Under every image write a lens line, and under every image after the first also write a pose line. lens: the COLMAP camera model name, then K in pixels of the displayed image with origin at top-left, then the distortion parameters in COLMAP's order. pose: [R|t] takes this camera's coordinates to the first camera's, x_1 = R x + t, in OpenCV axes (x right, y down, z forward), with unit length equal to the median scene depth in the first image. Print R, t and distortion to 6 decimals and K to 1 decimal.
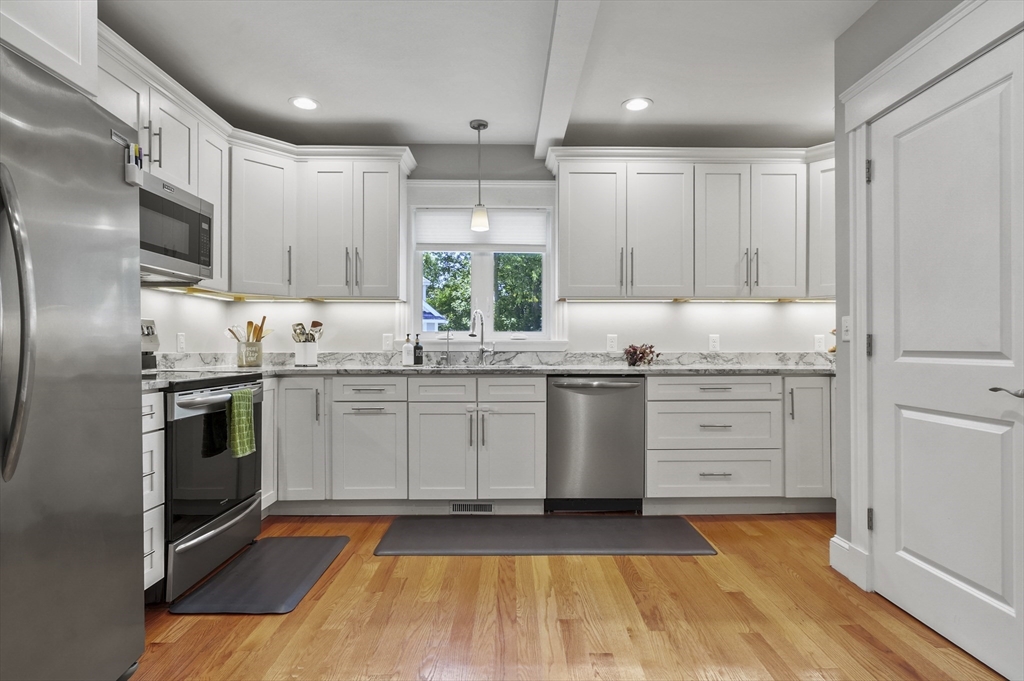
lens RADIAL K [[519.8, 0, 520.1], [0, 519.8, 345.3], [0, 0, 1]] dist [-0.014135, 0.013558]
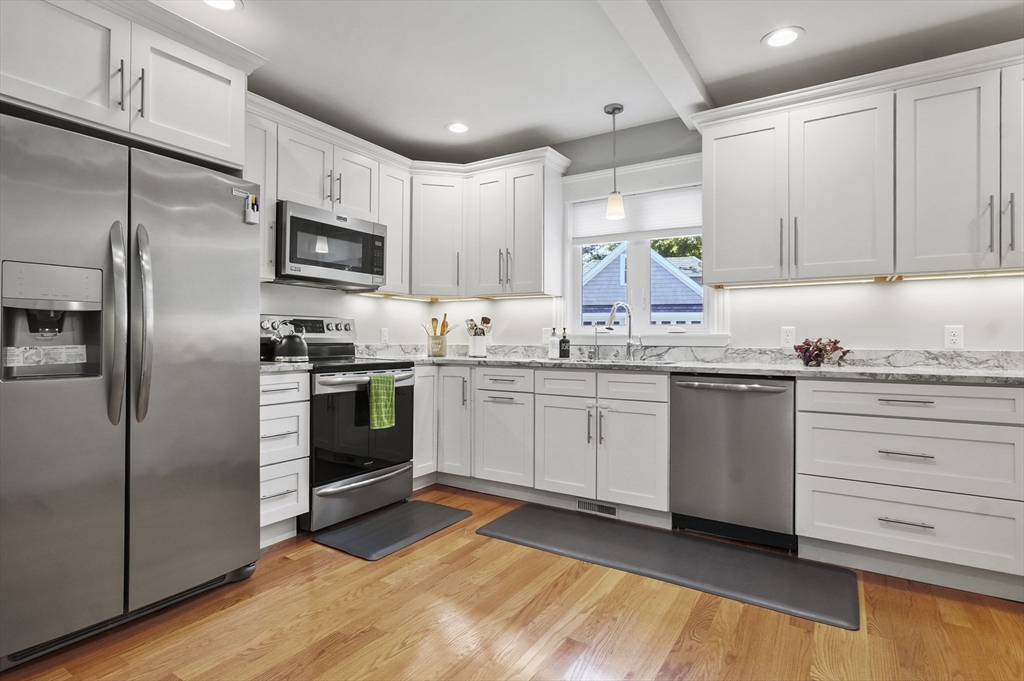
lens RADIAL K [[519.8, 0, 519.4], [0, 519.8, 335.0], [0, 0, 1]] dist [-0.014135, 0.013558]
pose [[0.835156, -0.000901, -0.550012, 0.333674], [-0.003734, 0.999966, -0.007307, -0.000019], [0.550000, 0.008156, 0.835125, 0.120041]]
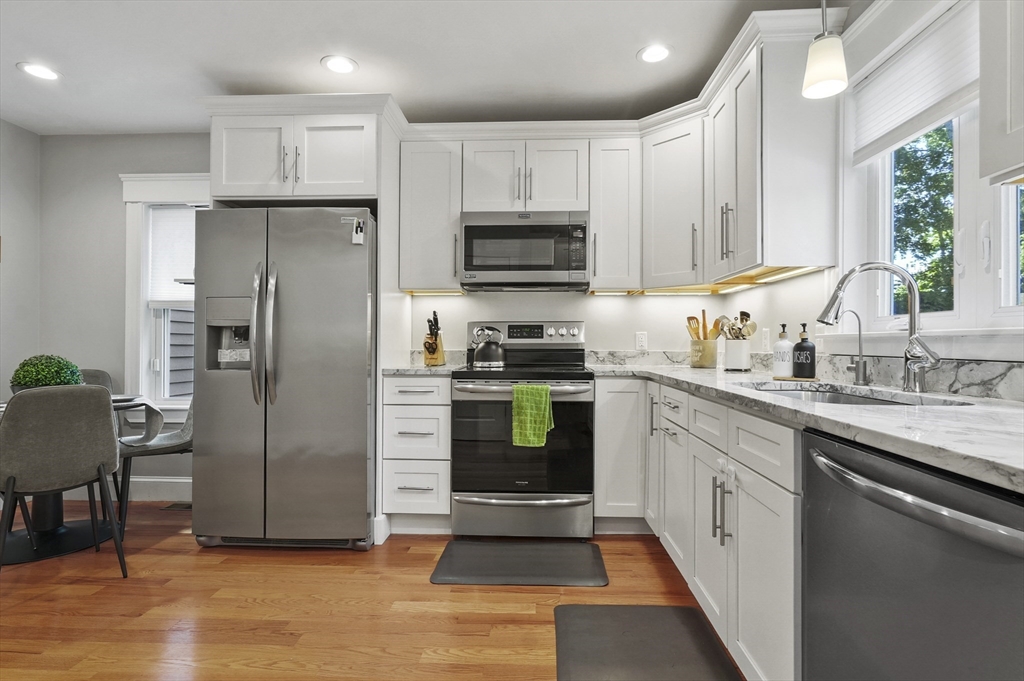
lens RADIAL K [[519.8, 0, 518.8], [0, 519.8, 345.4], [0, 0, 1]] dist [-0.014135, 0.013558]
pose [[-0.072072, 0.002568, -0.997396, 0.438961], [-0.000205, 0.999997, 0.002589, 0.000788], [0.997399, 0.000391, -0.072071, 0.851384]]
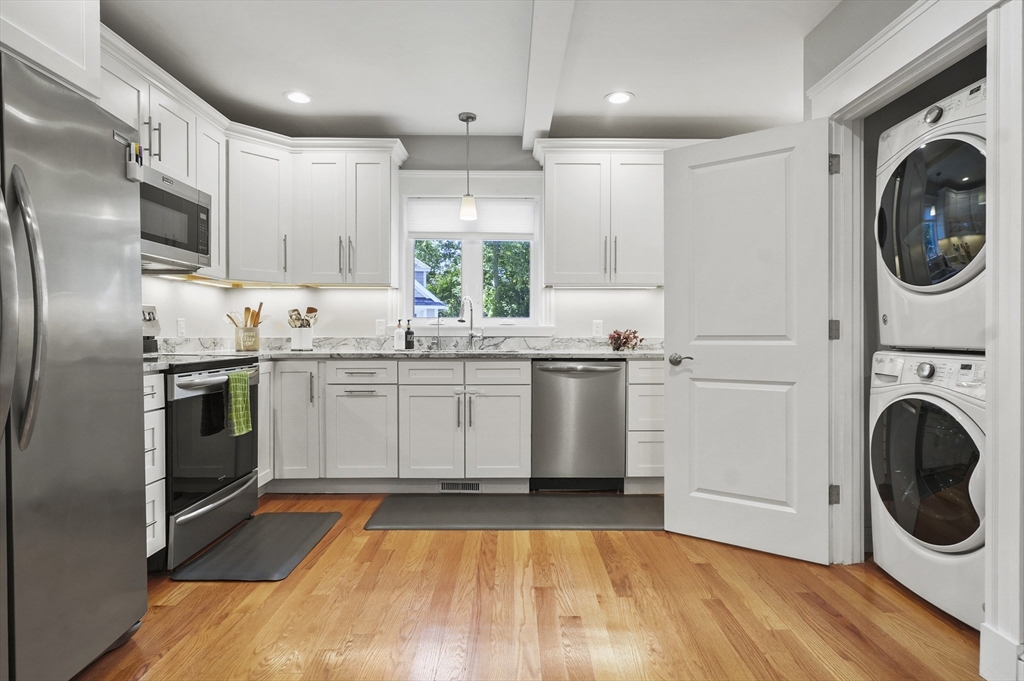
lens RADIAL K [[519.8, 0, 518.9], [0, 519.8, 336.4], [0, 0, 1]] dist [-0.014135, 0.013558]
pose [[0.999986, 0.000908, -0.005237, 0.032072], [-0.000858, 0.999956, 0.009386, 0.002042], [0.005245, -0.009381, 0.999942, -0.041370]]
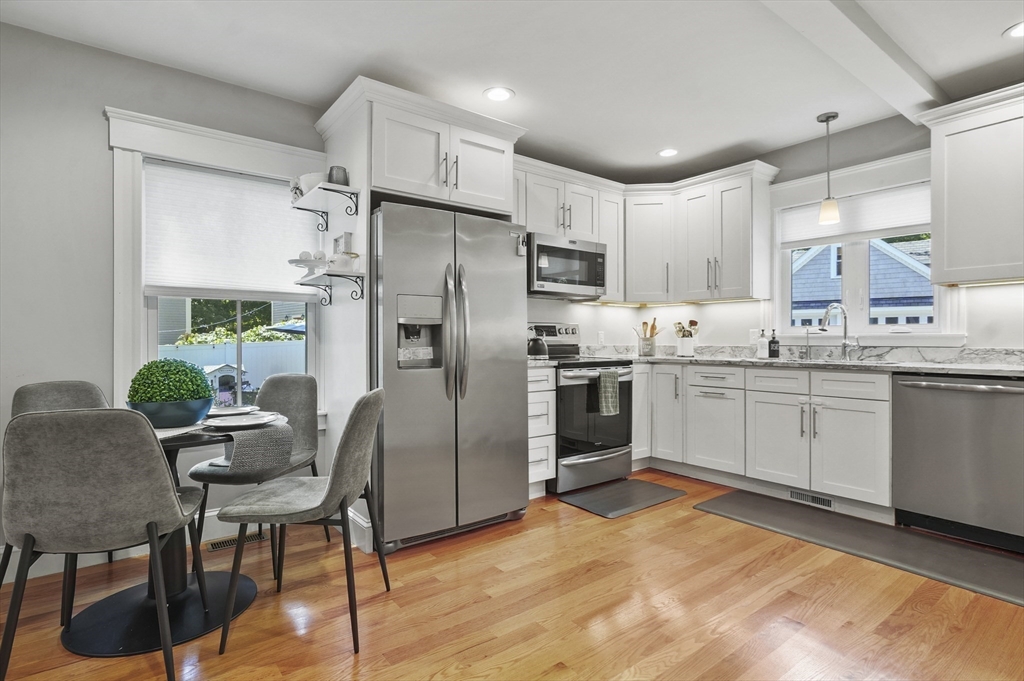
lens RADIAL K [[519.8, 0, 516.0], [0, 519.8, 341.6], [0, 0, 1]] dist [-0.014135, 0.013558]
pose [[0.593468, 0.001706, -0.804856, 0.403643], [0.003492, 0.999983, 0.004695, -0.003676], [0.804850, -0.005596, 0.593452, -0.074788]]
